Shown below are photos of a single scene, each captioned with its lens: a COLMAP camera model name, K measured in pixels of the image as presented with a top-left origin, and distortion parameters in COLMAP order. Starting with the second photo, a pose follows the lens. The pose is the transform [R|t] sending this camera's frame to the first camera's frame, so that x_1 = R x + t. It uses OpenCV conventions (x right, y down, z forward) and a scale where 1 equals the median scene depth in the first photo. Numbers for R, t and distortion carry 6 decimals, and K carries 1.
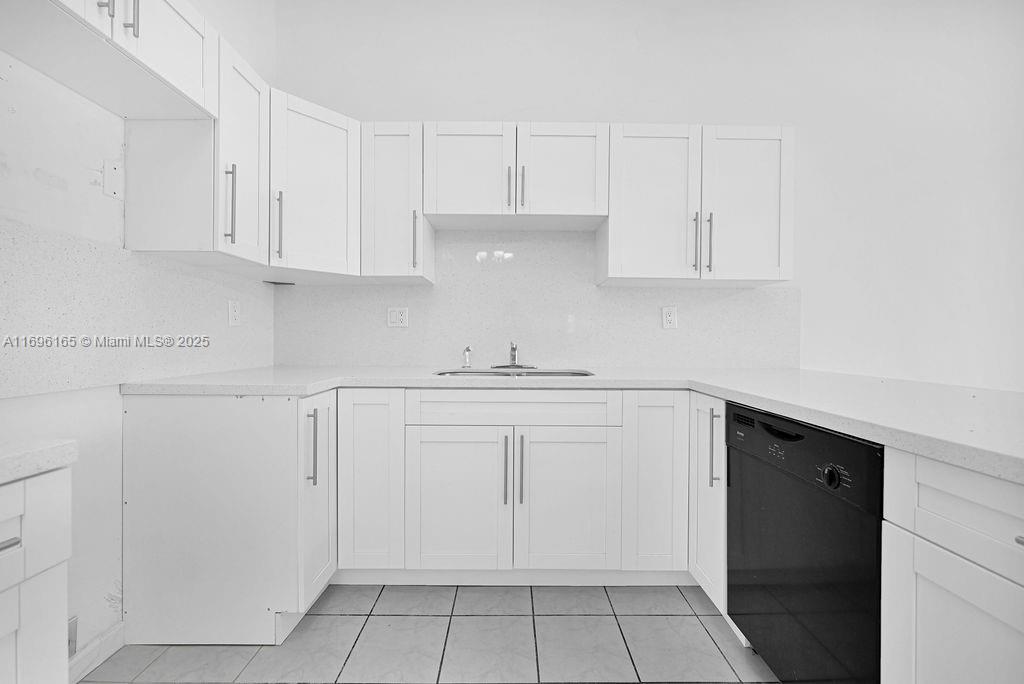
lens RADIAL K [[415.7, 0, 515.4], [0, 415.7, 342.5], [0, 0, 1]] dist [-0.003280, 0.000188]
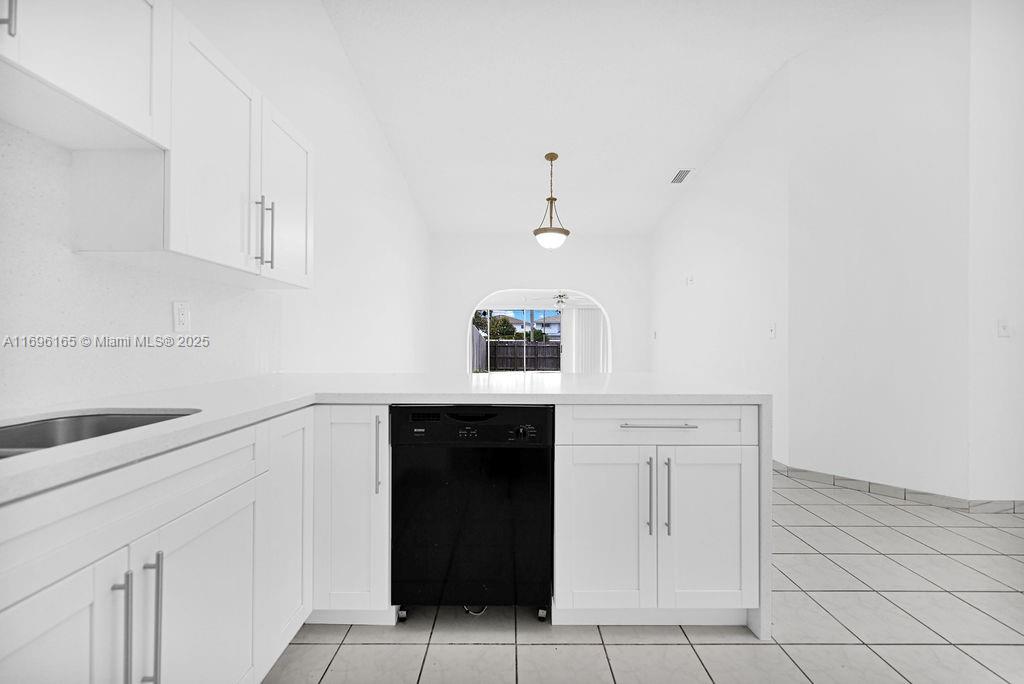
lens RADIAL K [[415.7, 0, 510.6], [0, 415.7, 338.9], [0, 0, 1]] dist [-0.003280, 0.000188]
pose [[0.023956, -0.007009, 0.999688, -0.393467], [0.010843, 0.999918, 0.006751, -0.023056], [-0.999654, 0.010678, 0.024030, 0.481249]]
